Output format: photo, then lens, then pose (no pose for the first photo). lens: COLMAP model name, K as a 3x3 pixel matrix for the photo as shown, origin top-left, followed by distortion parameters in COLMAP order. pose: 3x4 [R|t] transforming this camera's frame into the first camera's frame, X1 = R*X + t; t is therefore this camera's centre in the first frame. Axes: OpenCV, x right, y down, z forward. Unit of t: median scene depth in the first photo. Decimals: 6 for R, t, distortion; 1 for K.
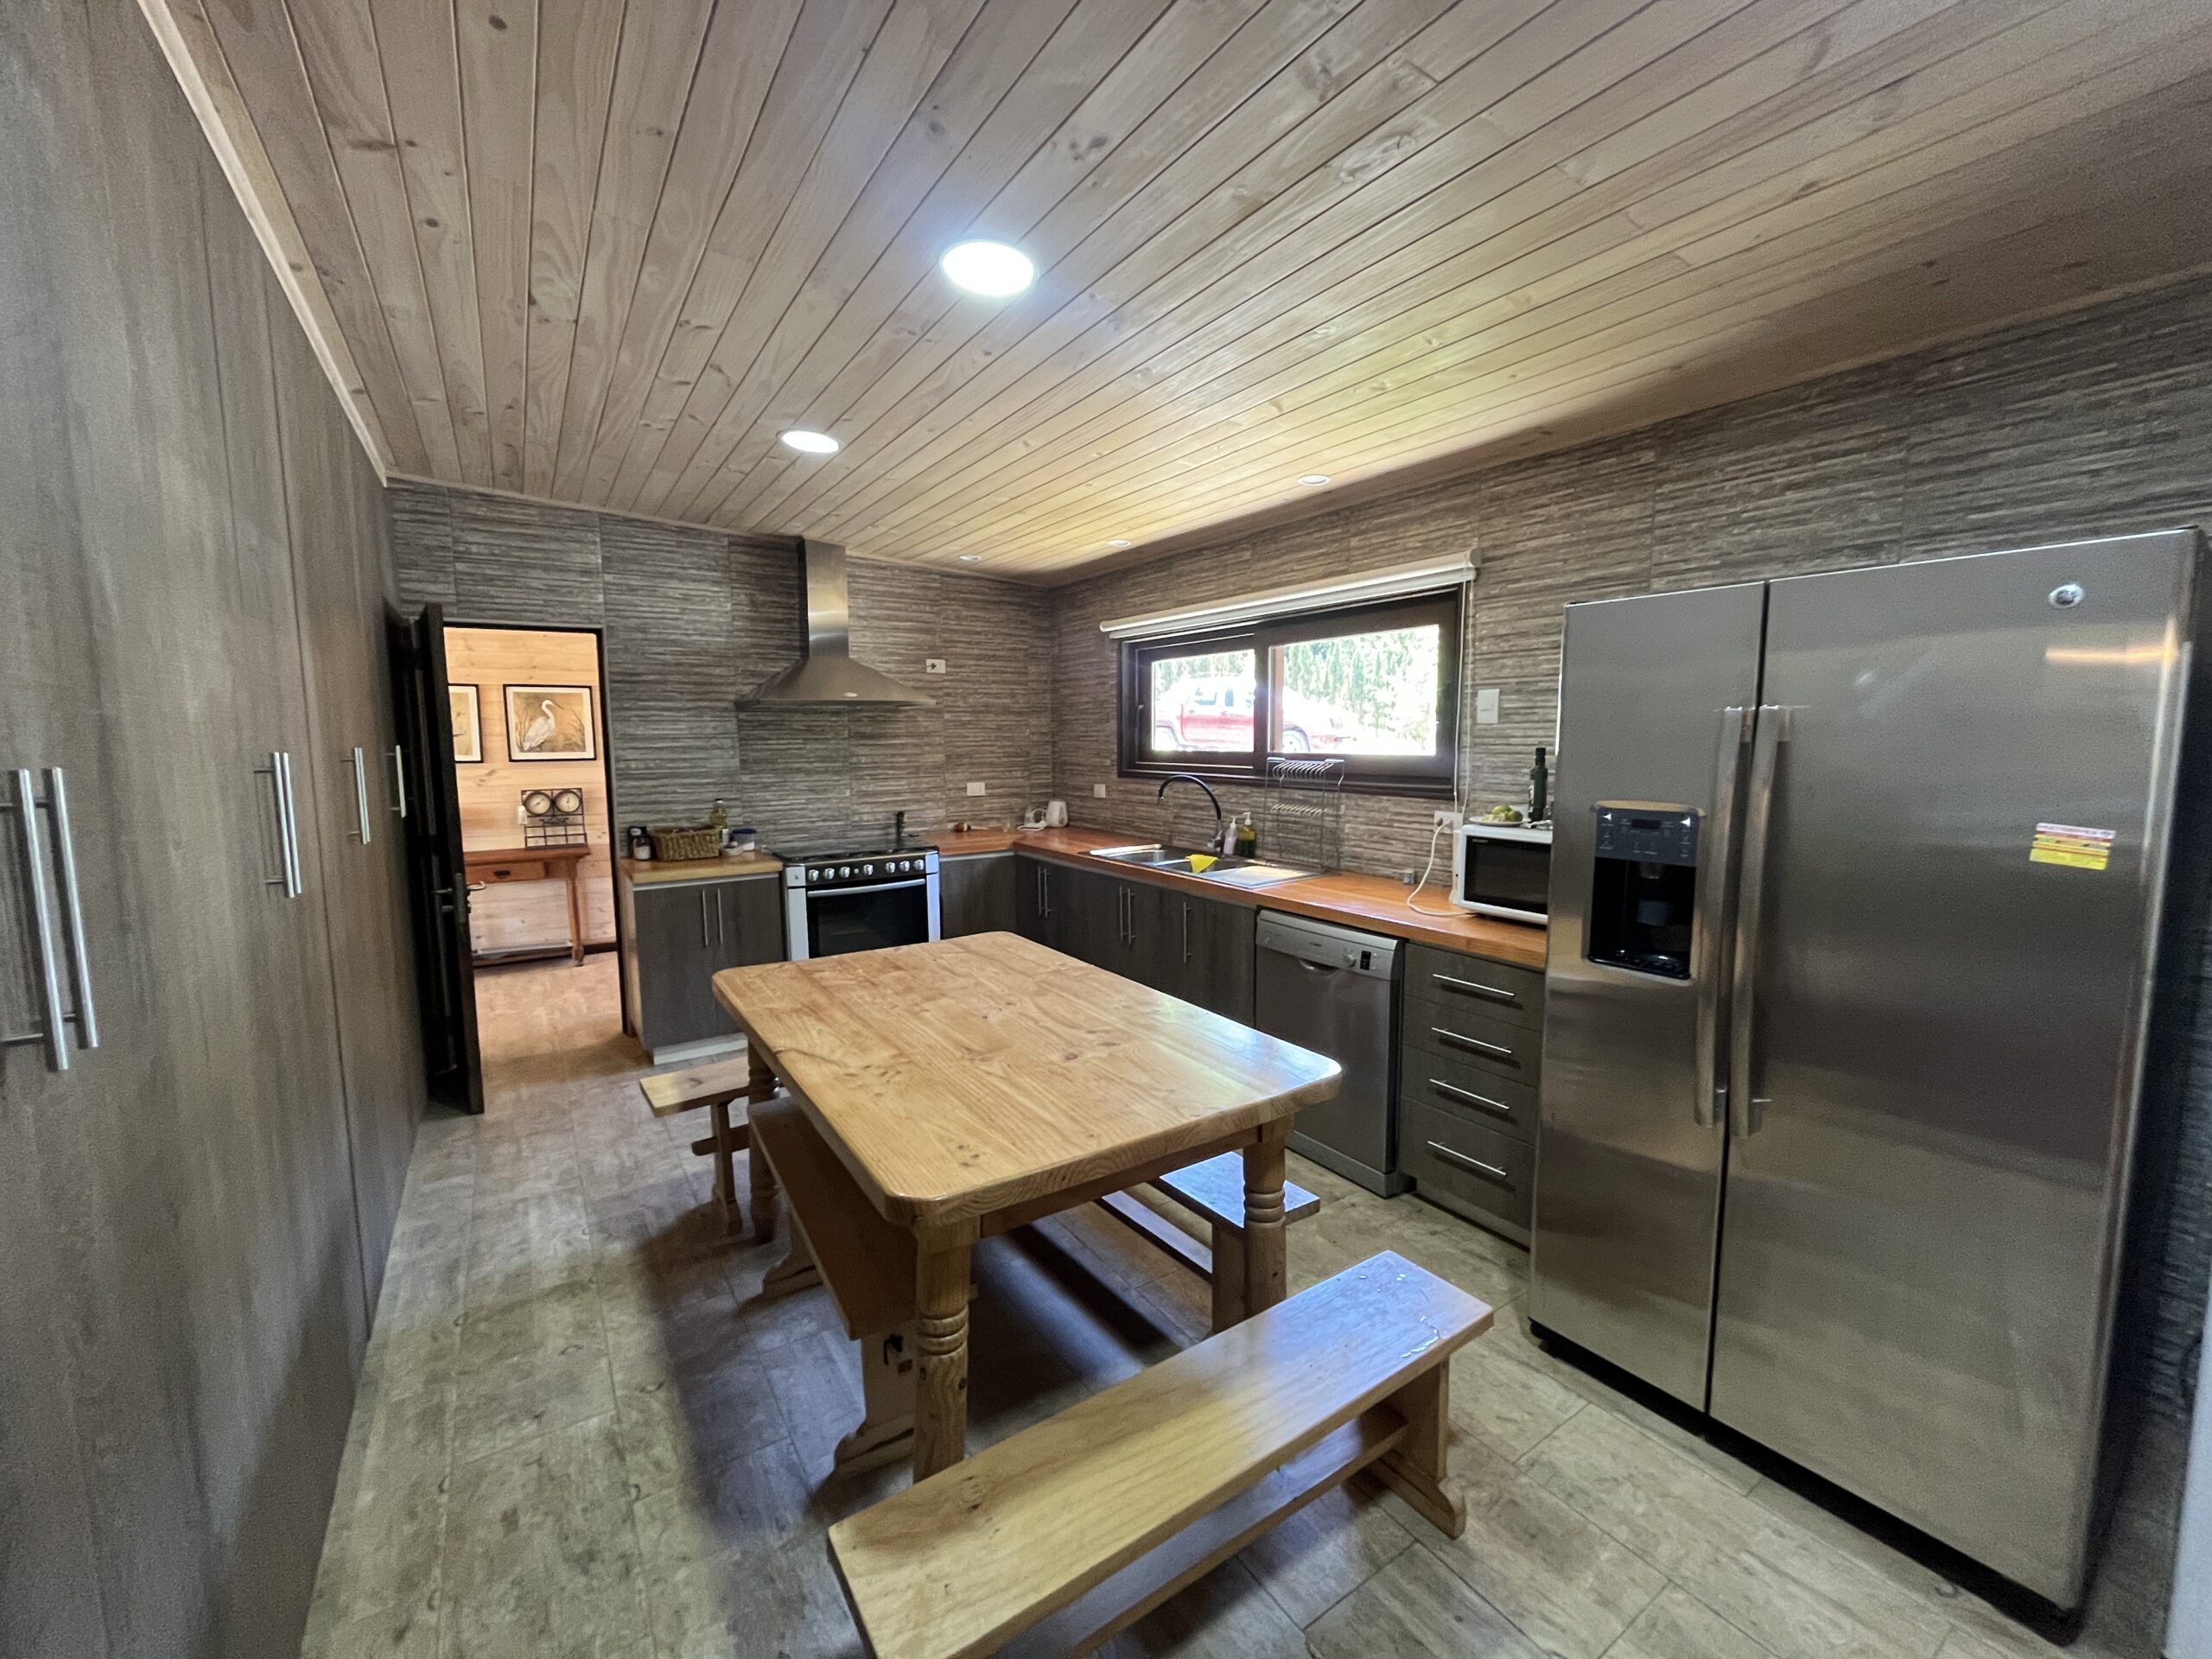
lens RADIAL K [[893.6, 0, 1095.8], [0, 893.6, 826.0], [0, 0, 1]] dist [-0.003182, 0.000236]
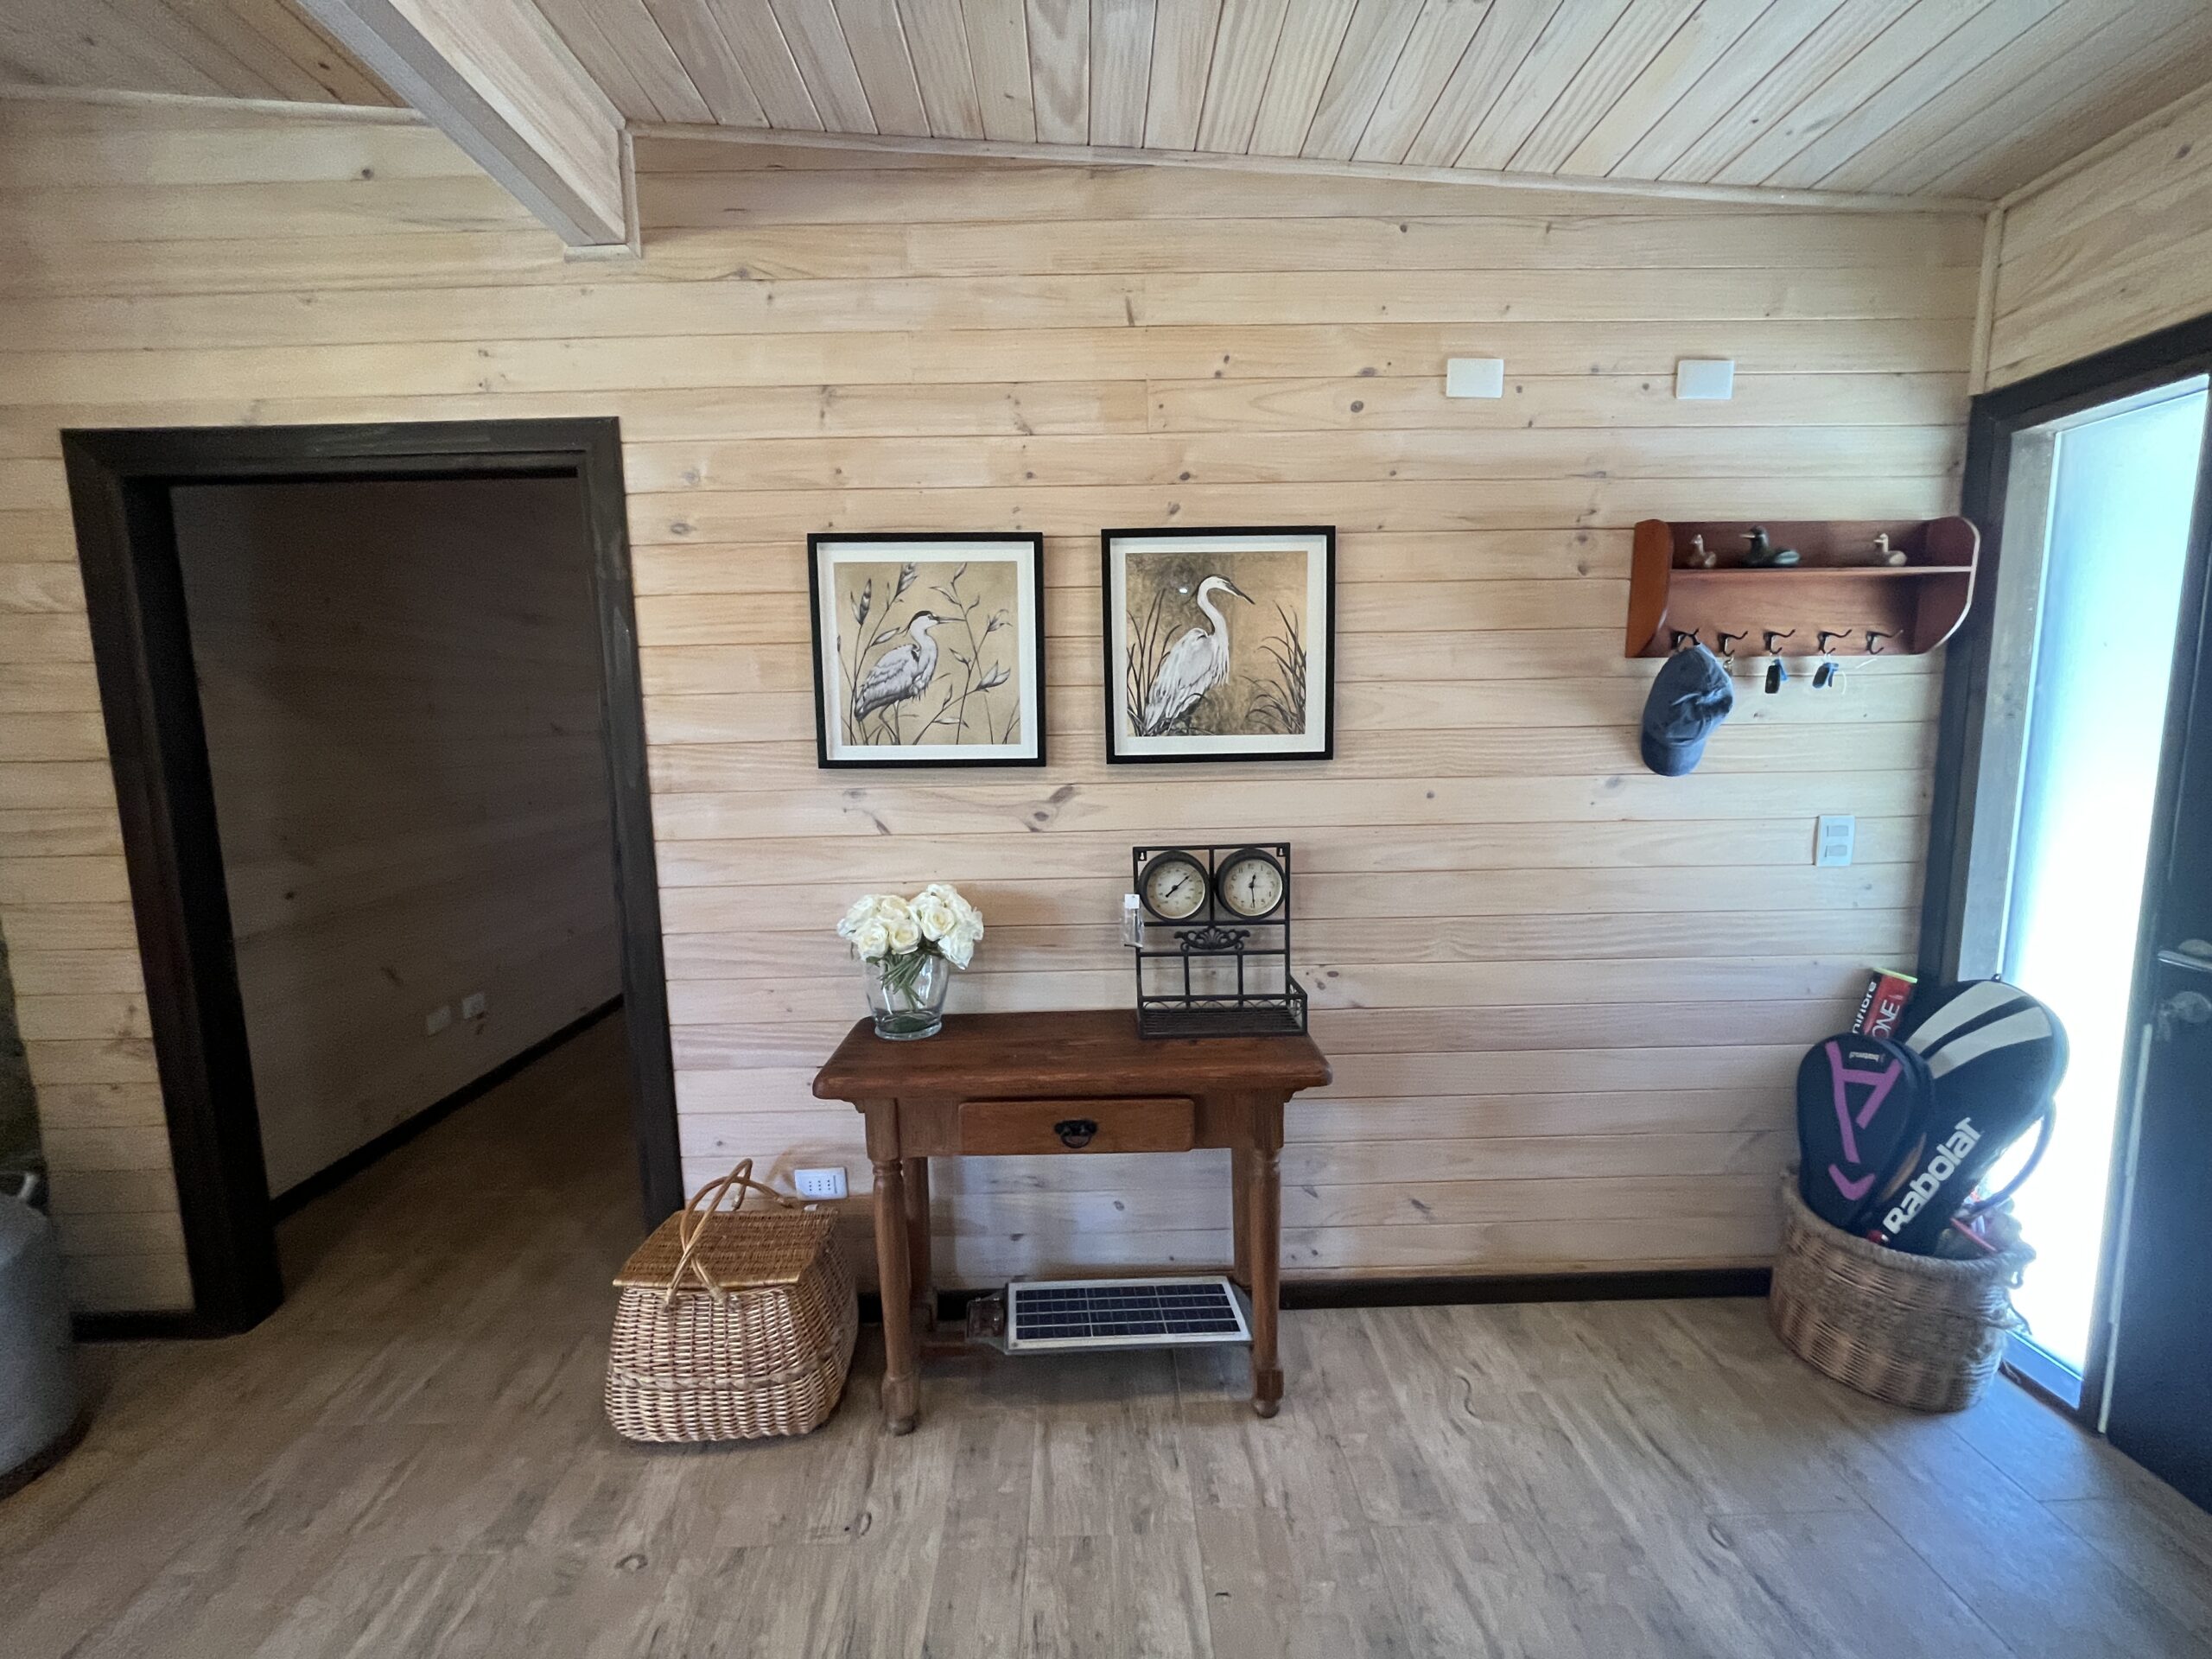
lens RADIAL K [[893.6, 0, 1095.8], [0, 893.6, 826.0], [0, 0, 1]] dist [-0.003182, 0.000236]
pose [[0.842333, 0.057106, -0.535923, -0.811779], [-0.043428, 0.998329, 0.038121, -0.103424], [0.537205, -0.008837, 0.843406, 1.207518]]
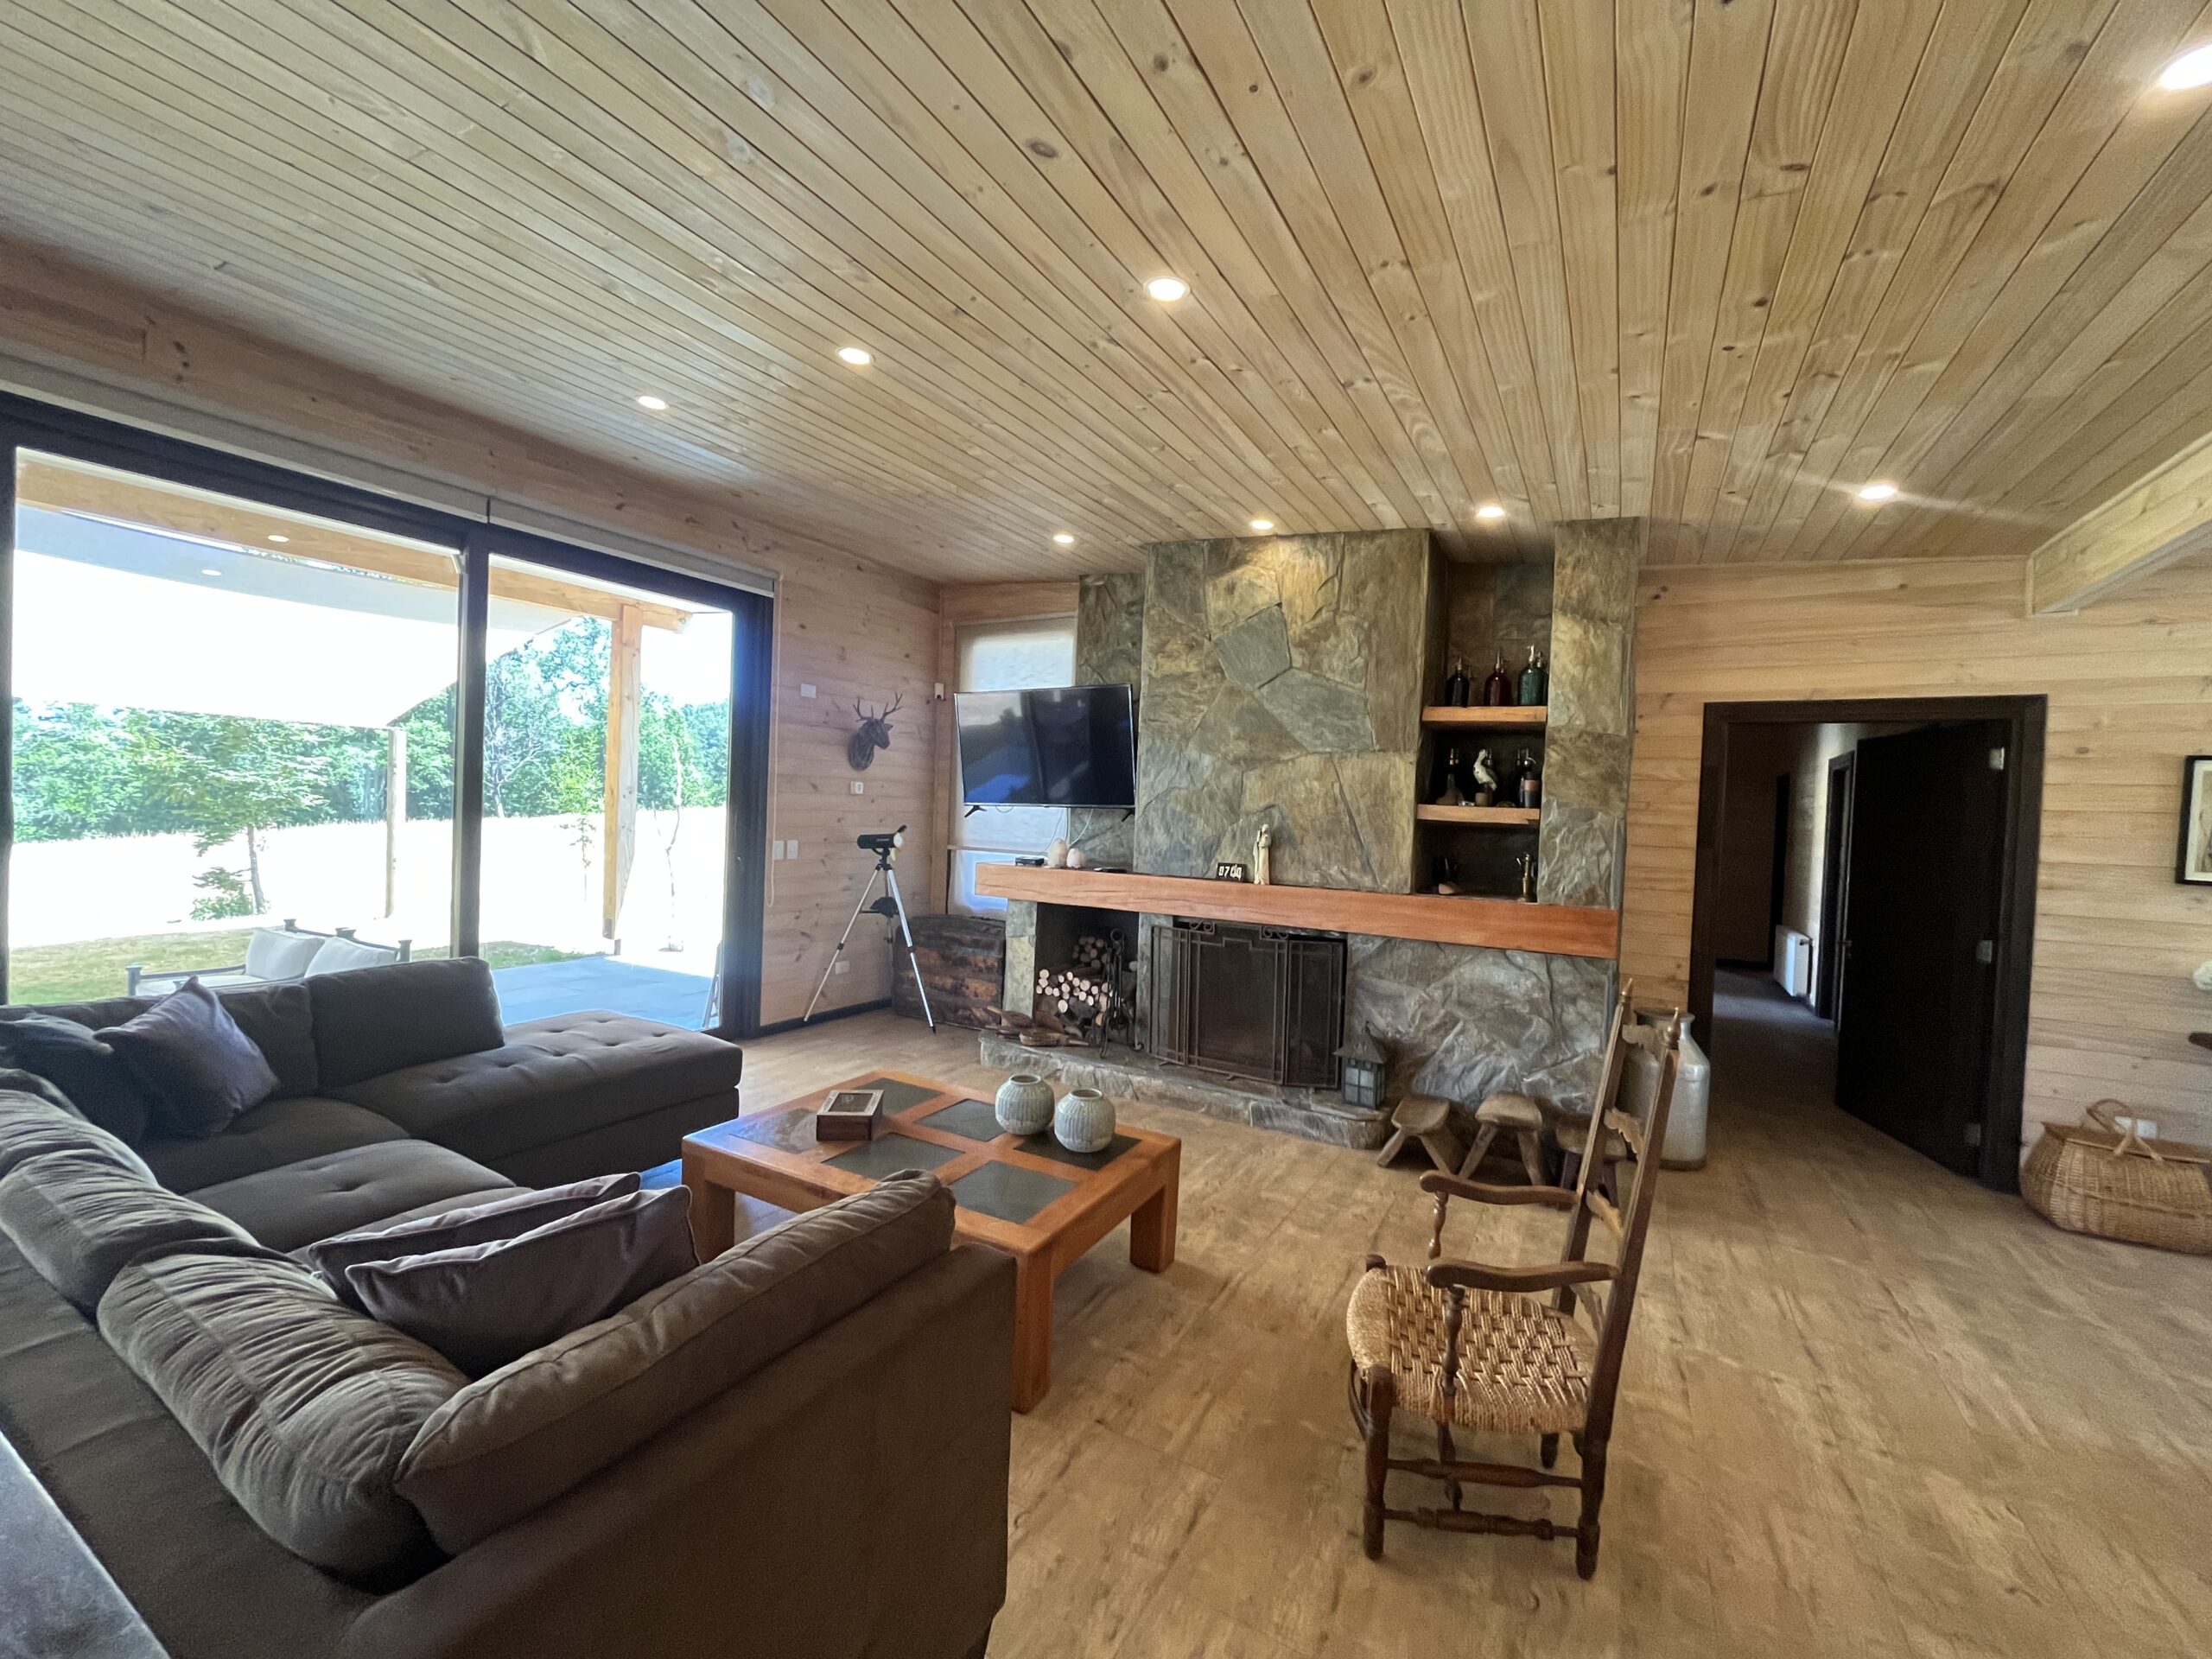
lens RADIAL K [[890.3, 0, 1101.1], [0, 890.3, 825.2], [0, 0, 1]] dist [-0.002841, -0.000115]
pose [[0.445762, 0.044779, -0.894031, -0.919377], [-0.134753, 0.990723, -0.017566, 0.007081], [0.884951, 0.128304, 0.447661, 0.035050]]
